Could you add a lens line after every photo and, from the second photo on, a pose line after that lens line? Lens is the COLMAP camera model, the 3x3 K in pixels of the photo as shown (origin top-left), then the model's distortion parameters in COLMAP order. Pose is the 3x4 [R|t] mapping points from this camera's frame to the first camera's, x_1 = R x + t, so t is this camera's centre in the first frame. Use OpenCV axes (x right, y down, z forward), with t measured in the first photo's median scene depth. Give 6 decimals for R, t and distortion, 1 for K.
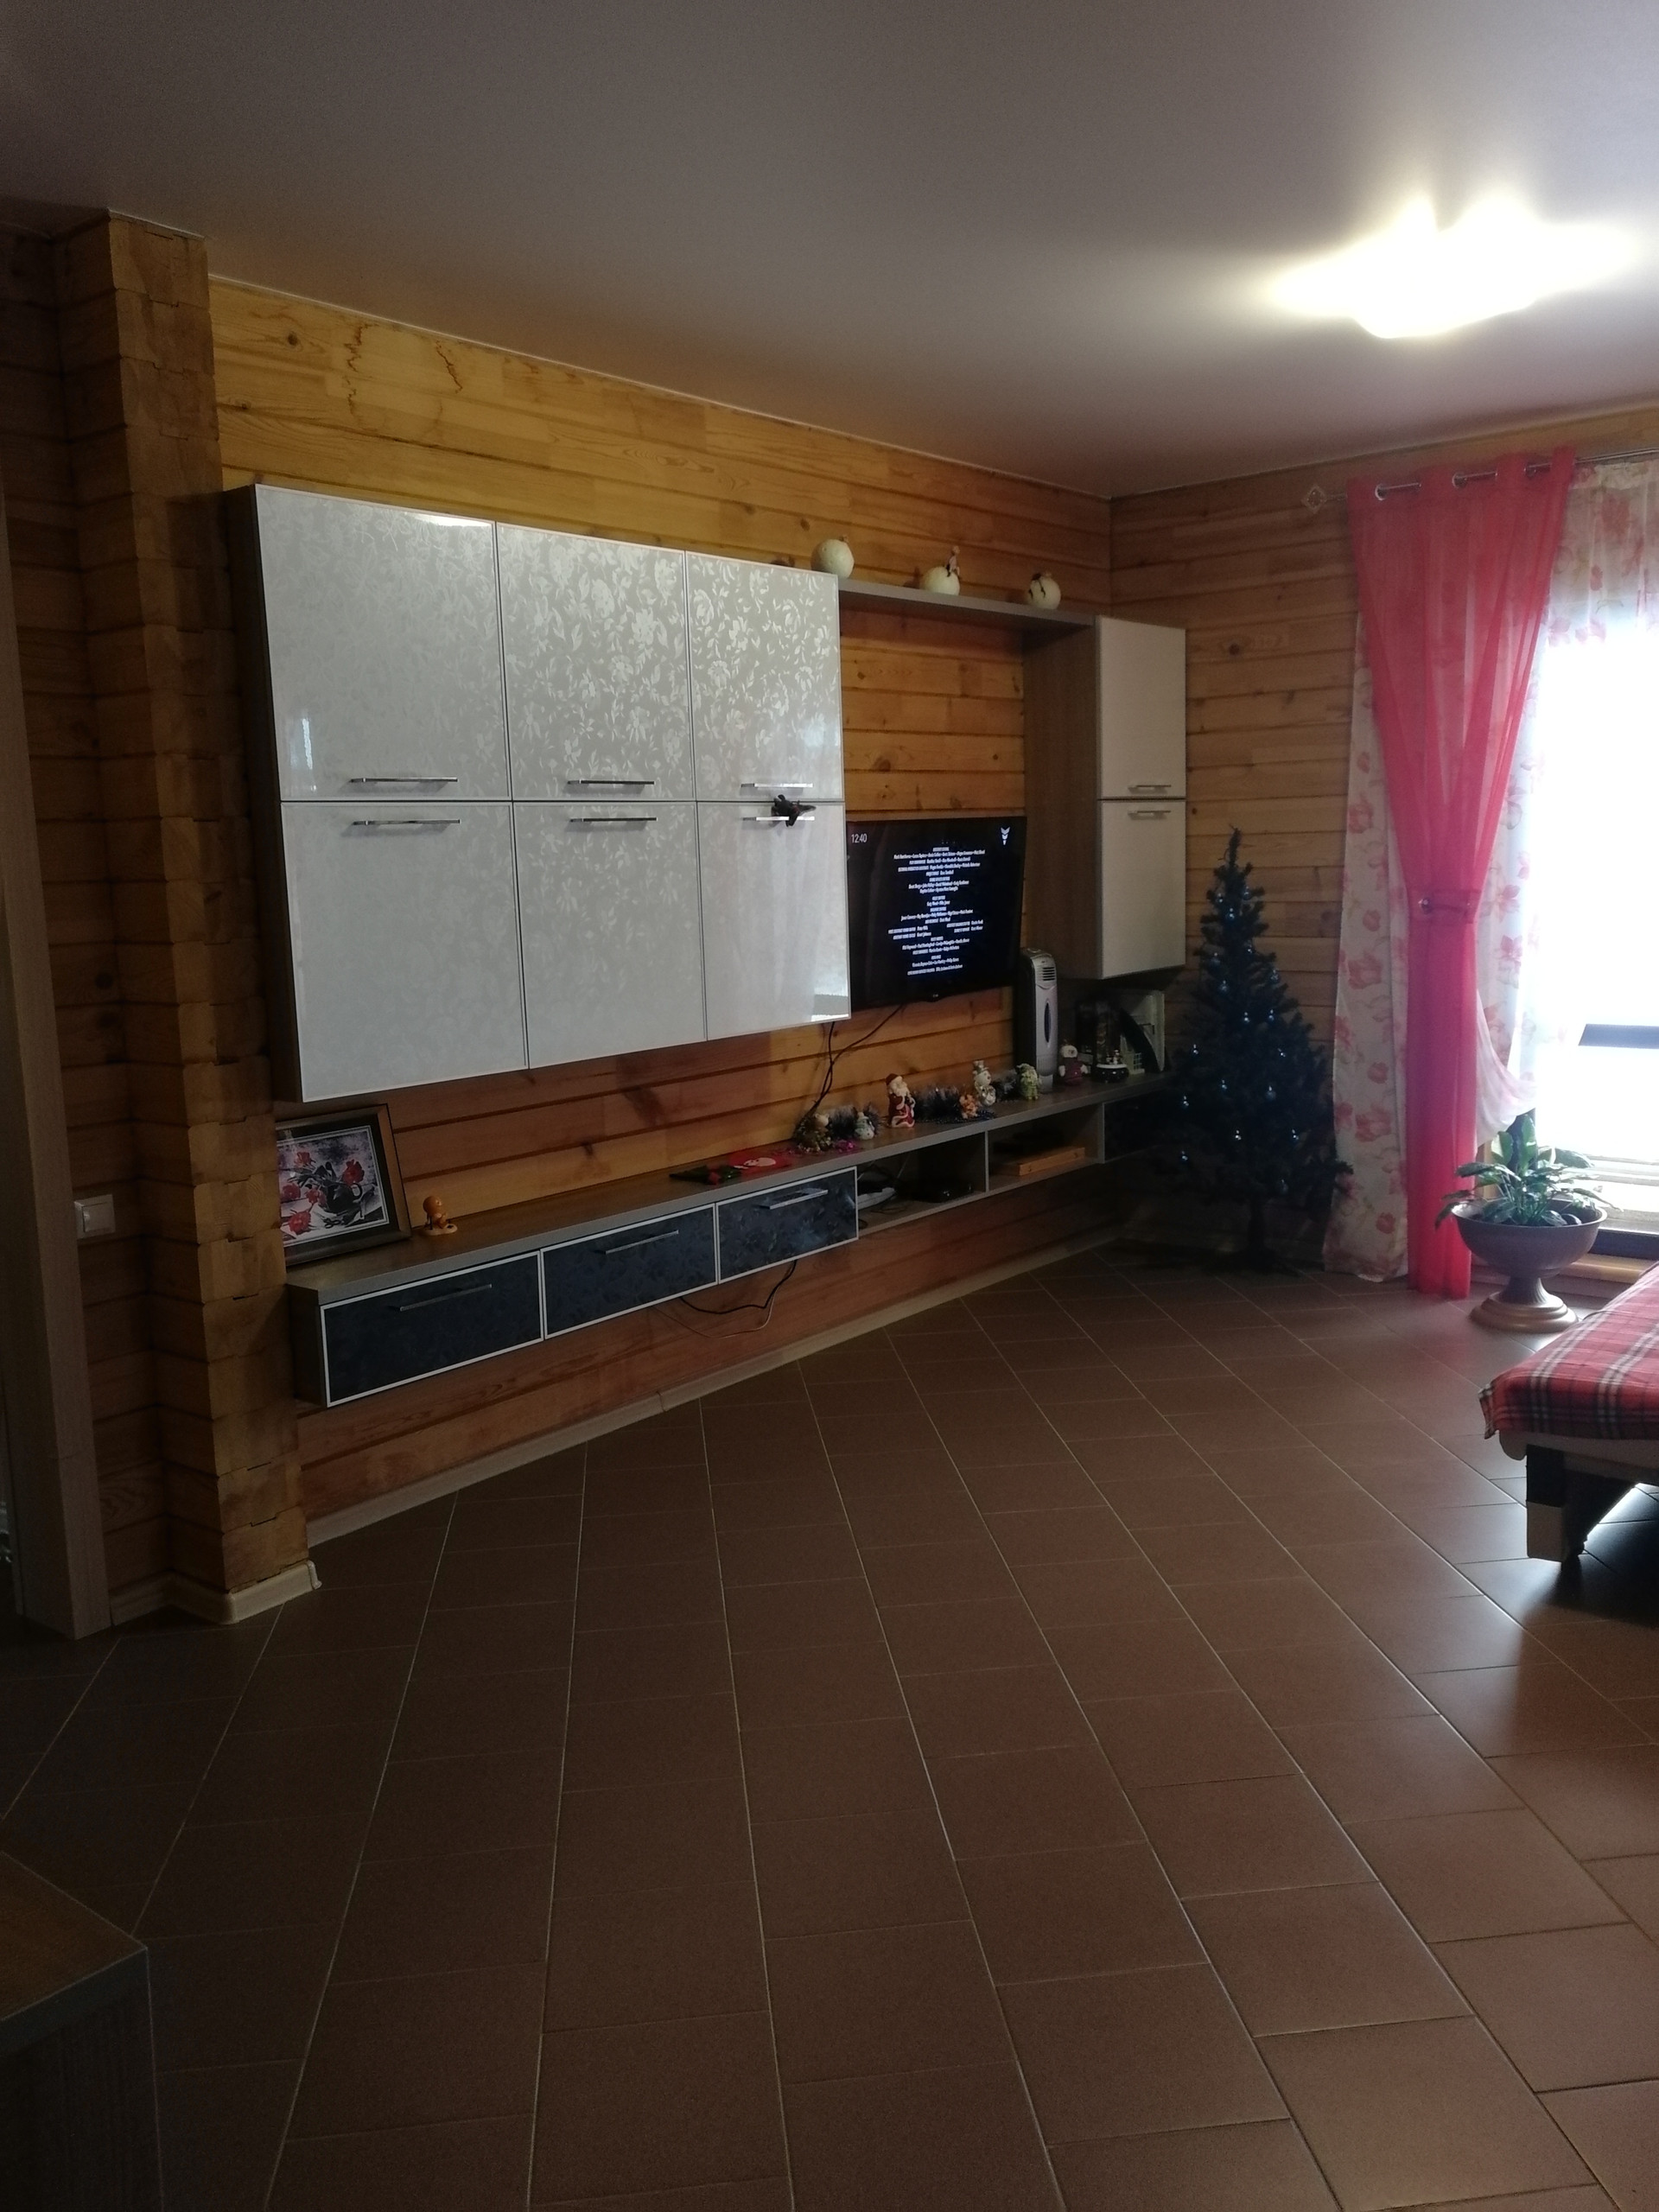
lens RADIAL K [[1784.6, 0, 839.2], [0, 1784.6, 1085.8], [0, 0, 1]] dist [0.047759, -0.048231]
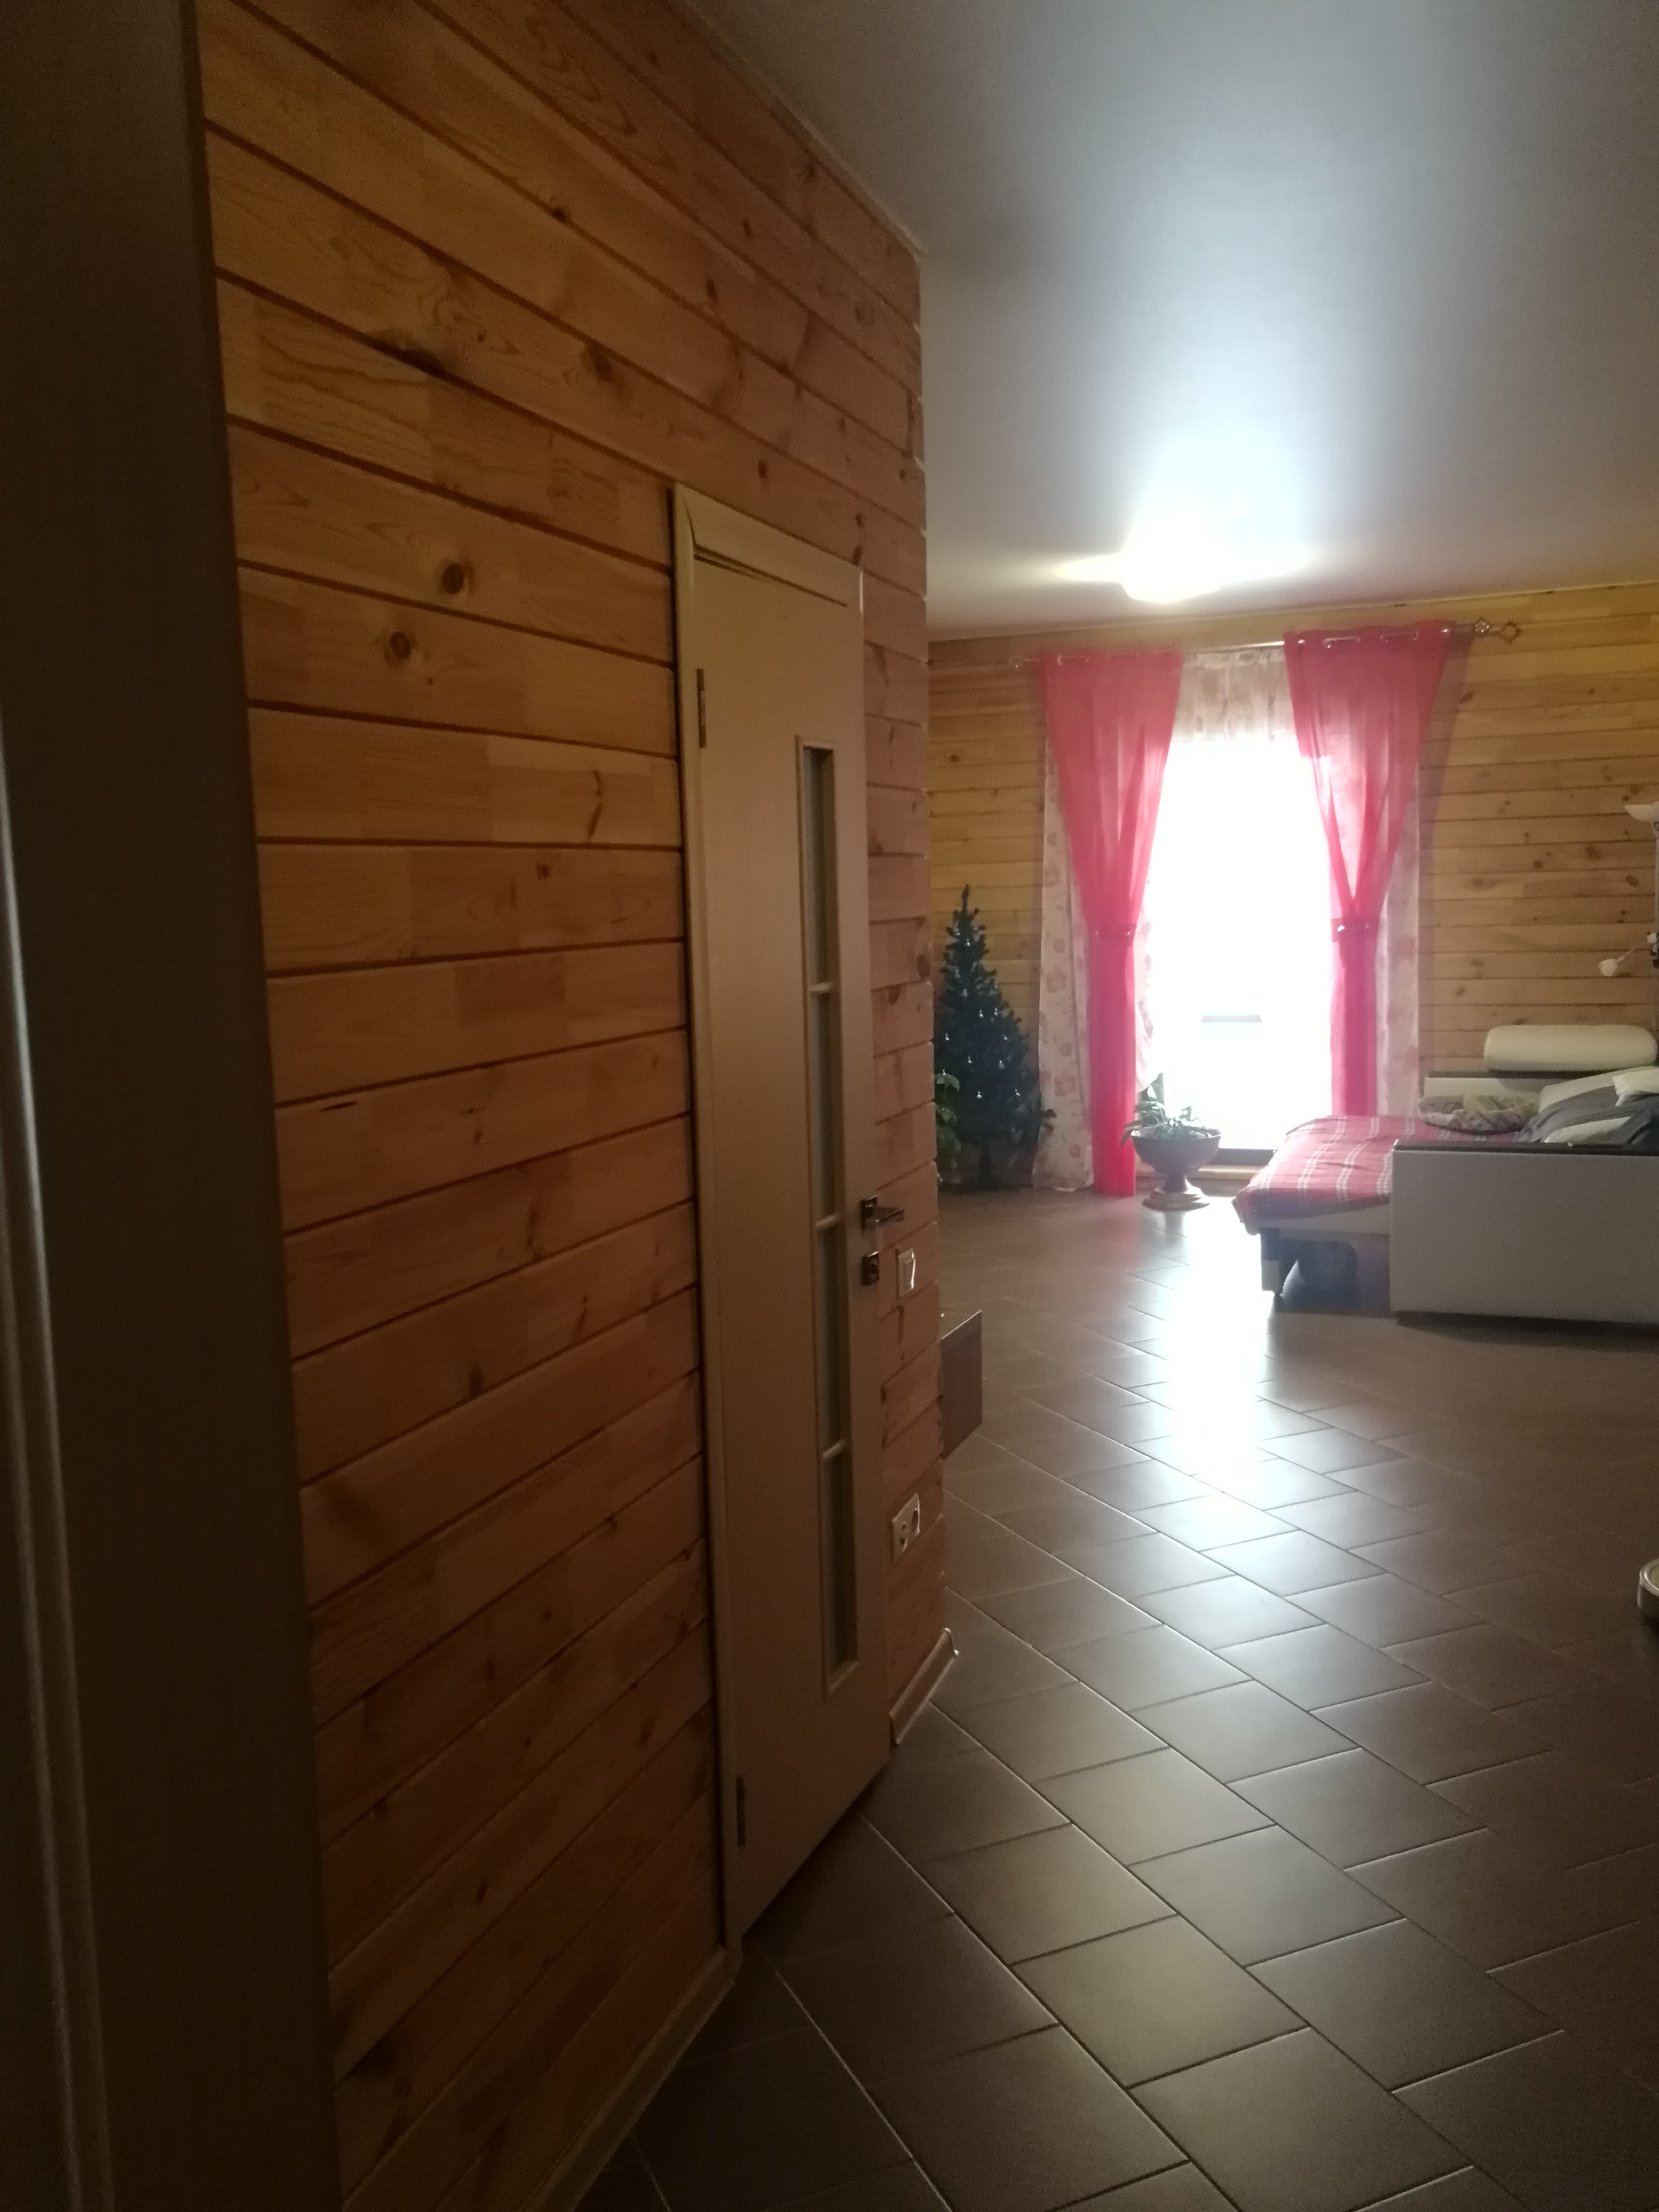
lens RADIAL K [[1784.6, 0, 824.5], [0, 1784.6, 1117.4], [0, 0, 1]] dist [0.047759, -0.048231]
pose [[0.953227, -0.035946, 0.300111, -0.324911], [0.039335, 0.999212, -0.005256, 0.047465], [-0.299686, 0.016815, 0.953890, -0.333213]]
